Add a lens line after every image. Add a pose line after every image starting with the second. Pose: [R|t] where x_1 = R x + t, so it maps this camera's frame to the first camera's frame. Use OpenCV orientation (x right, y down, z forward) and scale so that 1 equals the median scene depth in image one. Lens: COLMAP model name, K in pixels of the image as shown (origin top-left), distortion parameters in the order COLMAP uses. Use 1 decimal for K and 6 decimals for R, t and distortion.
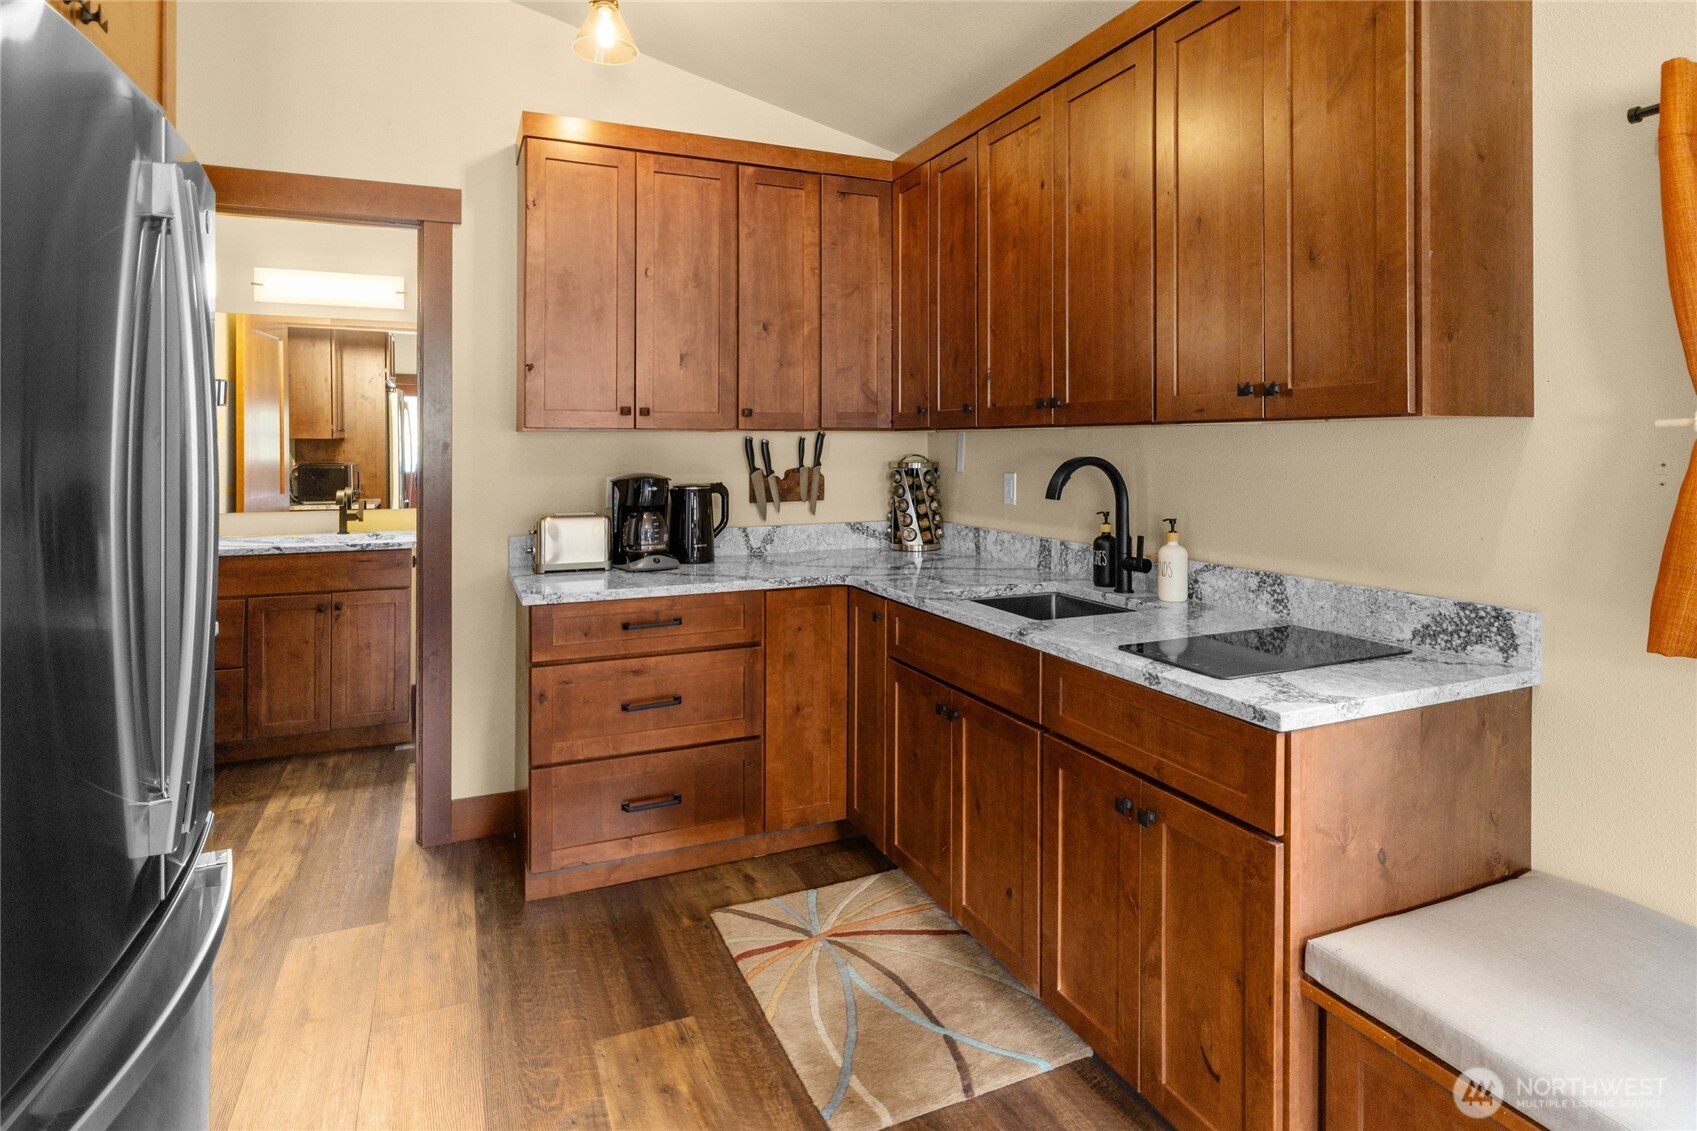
lens RADIAL K [[881.7, 0, 845.9], [0, 881.7, 432.1], [0, 0, 1]] dist [-0.004061, 0.000064]
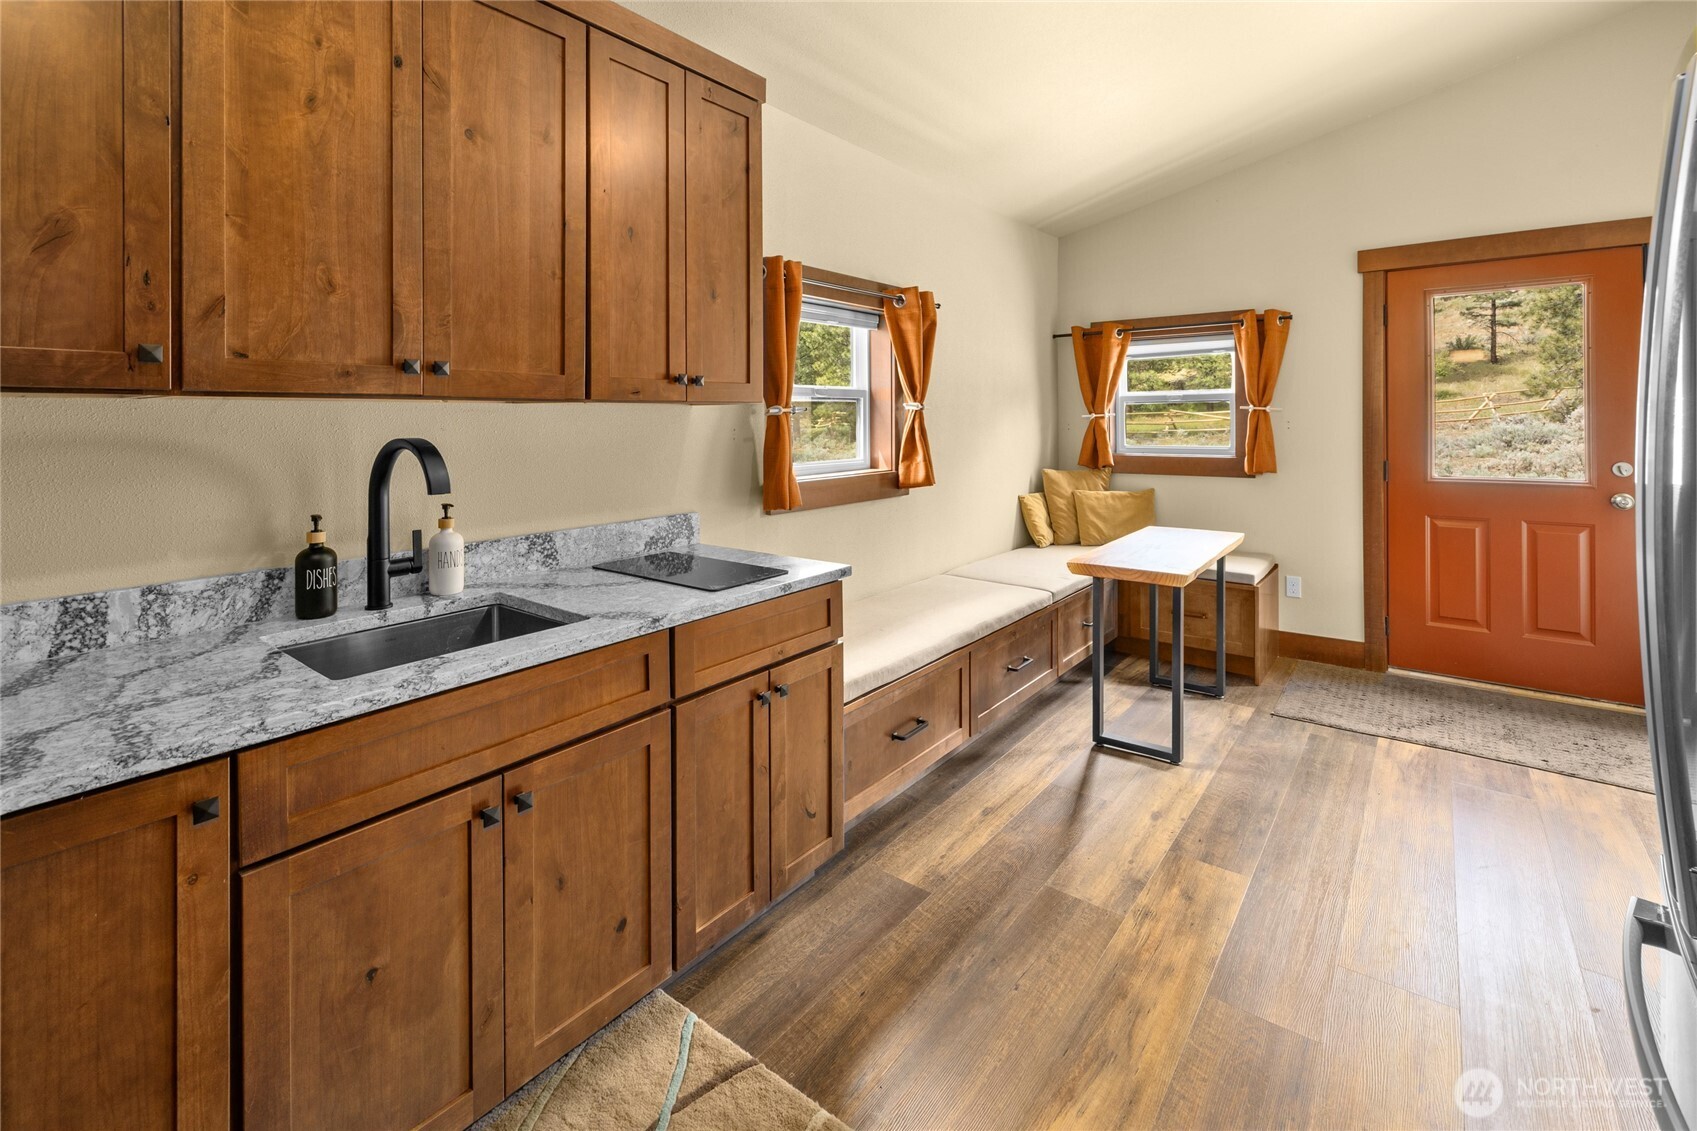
lens RADIAL K [[744.3, 0, 846.0], [0, 744.3, 424.2], [0, 0, 1]] dist [0.000101, -0.000022]
pose [[-0.467563, -0.000574, 0.883960, -0.397355], [-0.004966, 0.999986, -0.001977, 0.012450], [-0.883946, -0.005314, -0.467559, 0.785034]]
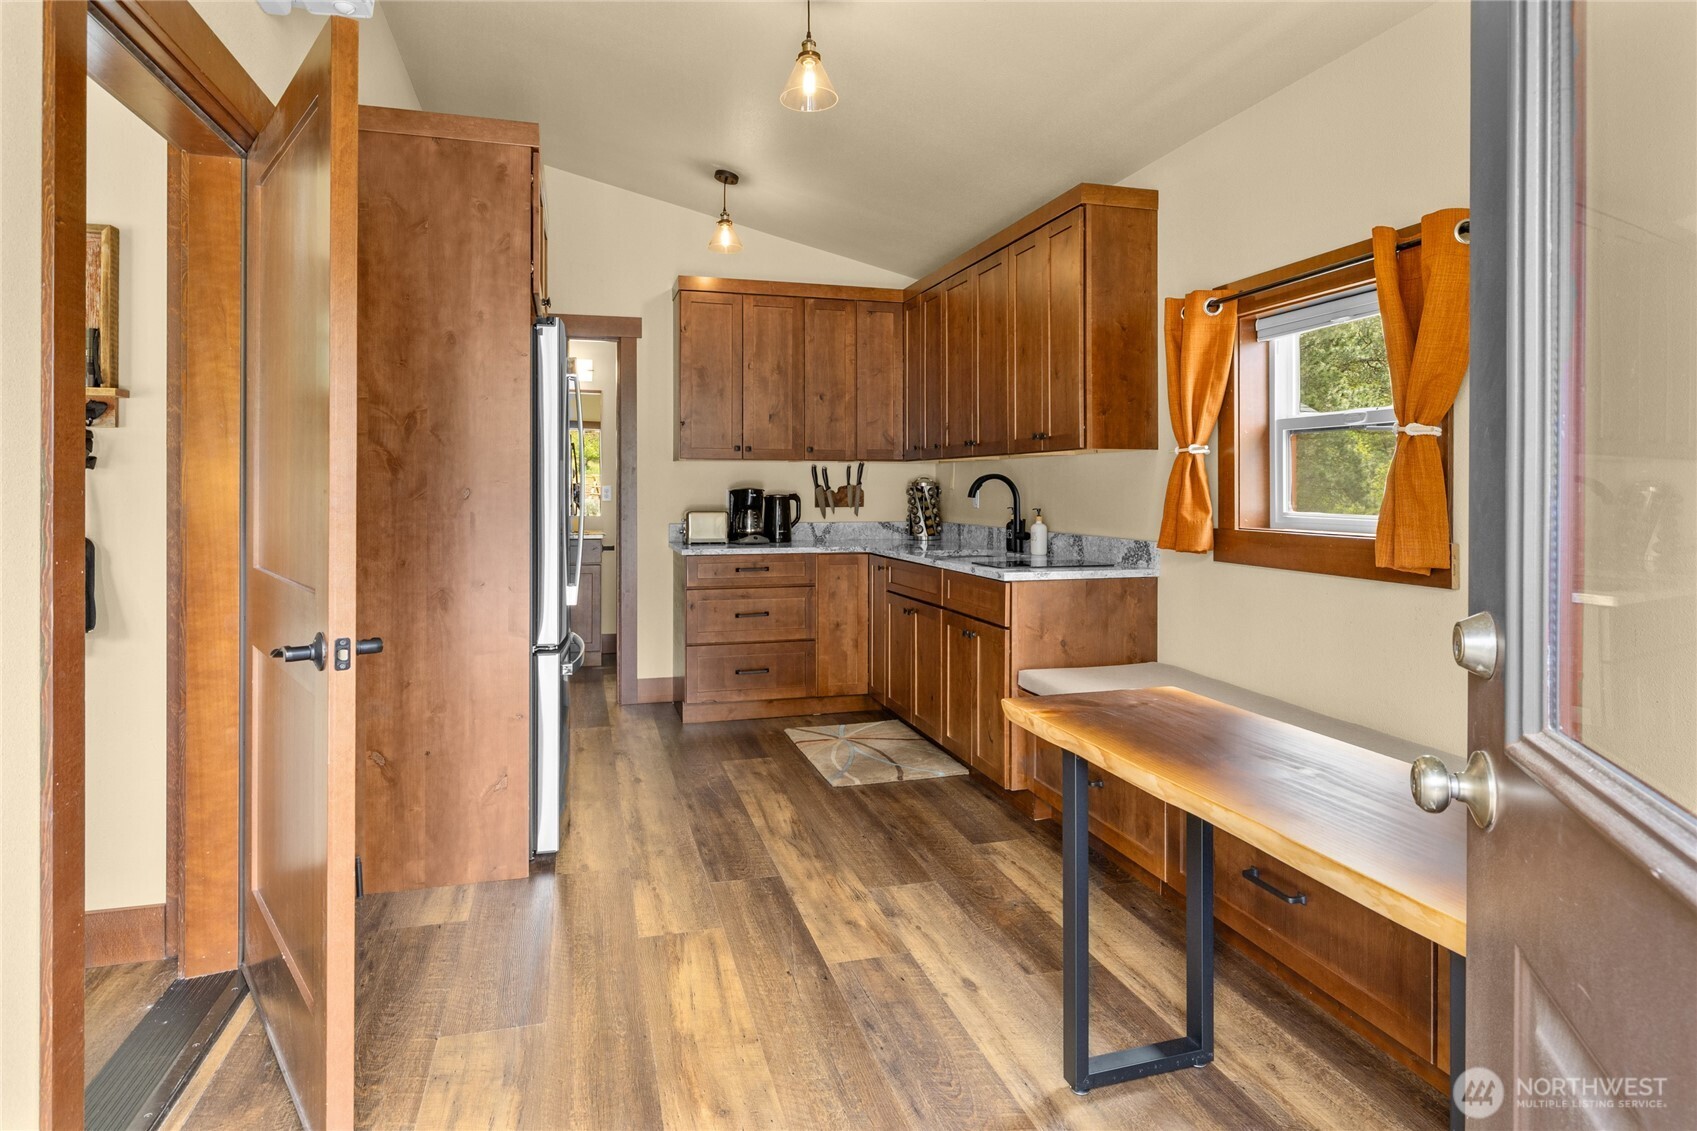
lens RADIAL K [[913.0, 0, 852.6], [0, 913.0, 485.1], [0, 0, 1]] dist [0.001433, 0.000119]
pose [[0.992678, 0.001526, -0.120782, 0.174026], [0.000119, 0.999907, 0.013611, 0.020807], [0.120791, -0.013526, 0.992586, -0.683326]]
